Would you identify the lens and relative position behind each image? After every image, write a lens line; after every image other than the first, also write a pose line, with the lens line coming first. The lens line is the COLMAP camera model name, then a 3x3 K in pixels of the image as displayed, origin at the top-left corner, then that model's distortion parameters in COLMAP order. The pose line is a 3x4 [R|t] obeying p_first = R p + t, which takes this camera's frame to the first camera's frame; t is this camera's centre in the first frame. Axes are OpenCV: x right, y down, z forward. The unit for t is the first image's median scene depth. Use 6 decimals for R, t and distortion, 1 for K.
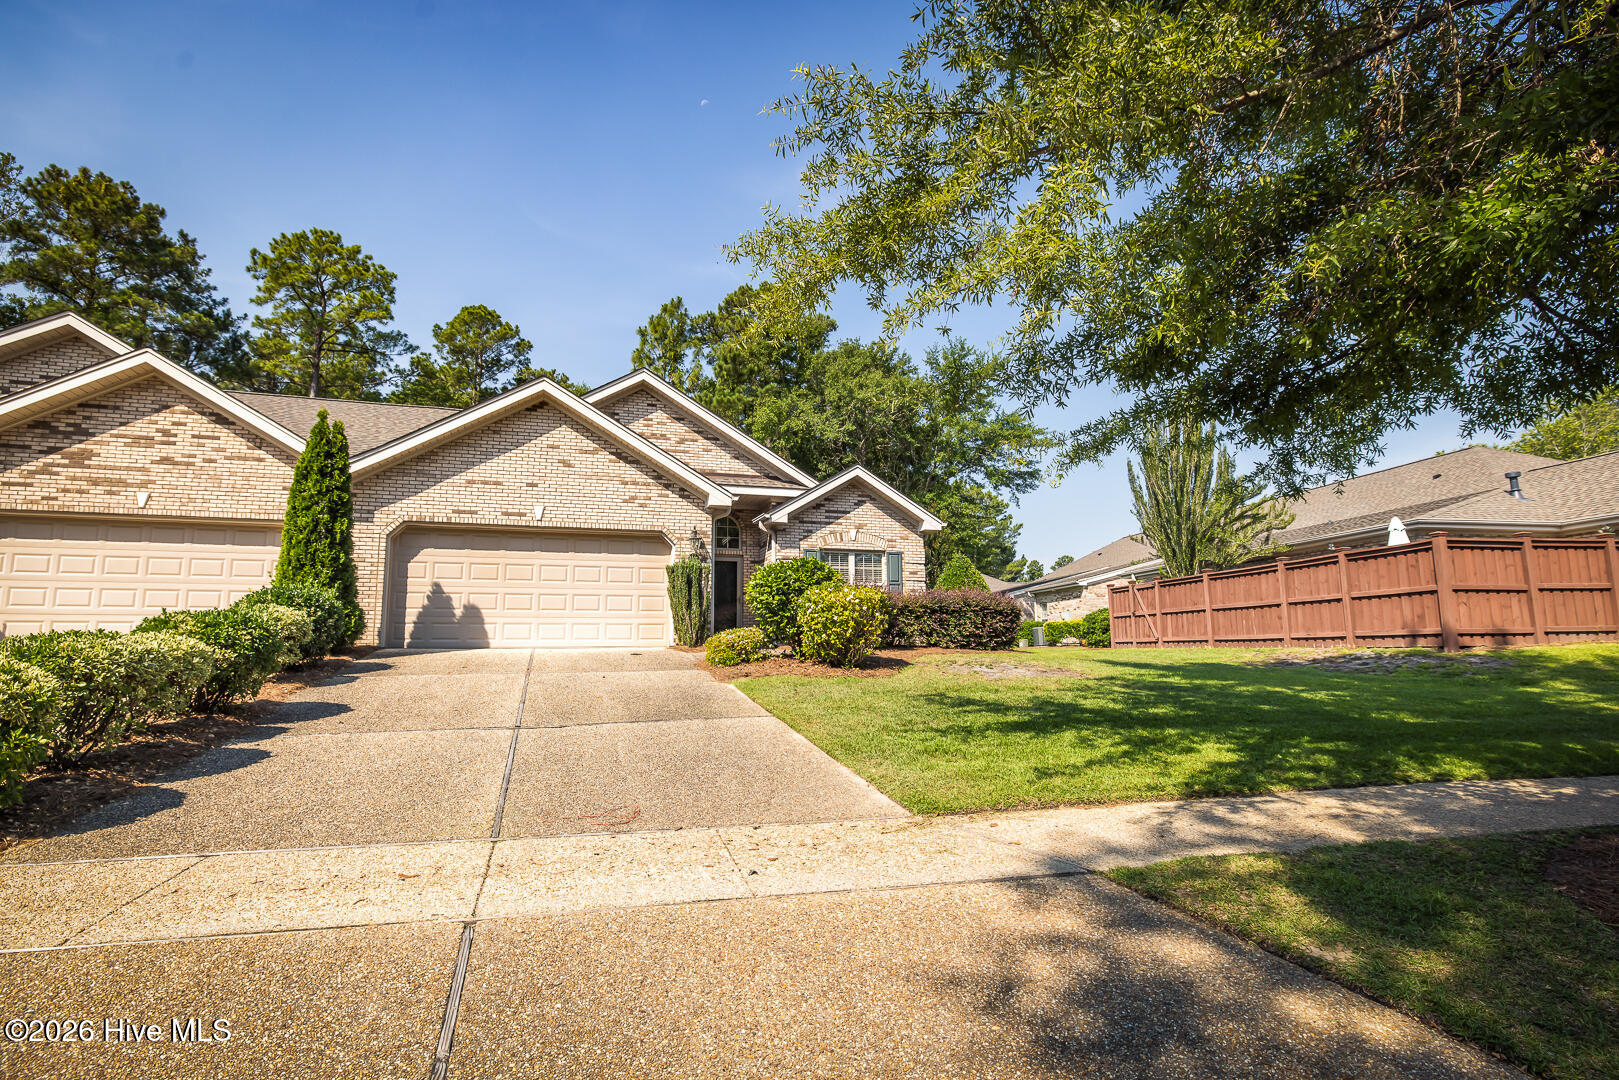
lens RADIAL K [[847.0, 0, 809.5], [0, 847.0, 540.0], [0, 0, 1]] dist [0.000278, 0.001052]
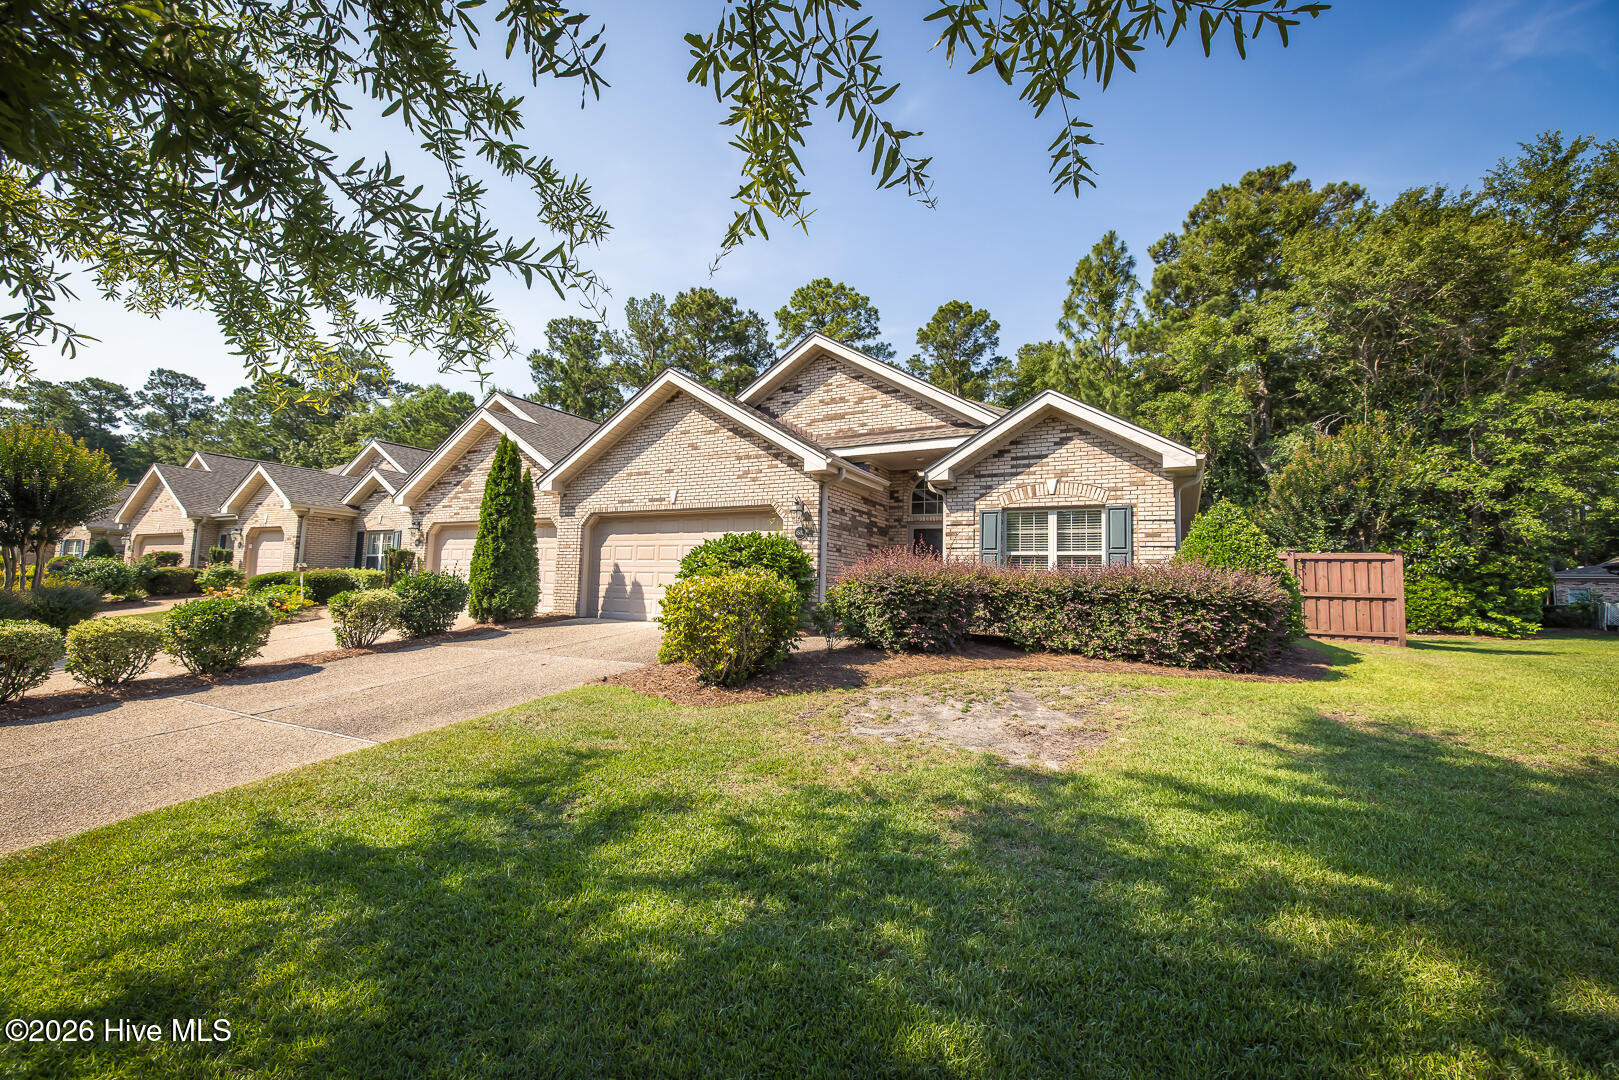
lens RADIAL K [[710.4, 0, 767.4], [0, 710.4, 526.5], [0, 0, 1]] dist [0.001552, 0.000446]
pose [[0.648867, -0.045547, -0.759537, 0.360467], [0.070467, 0.997514, 0.000382, 0.011117], [0.757632, -0.053770, 0.650464, 0.419714]]
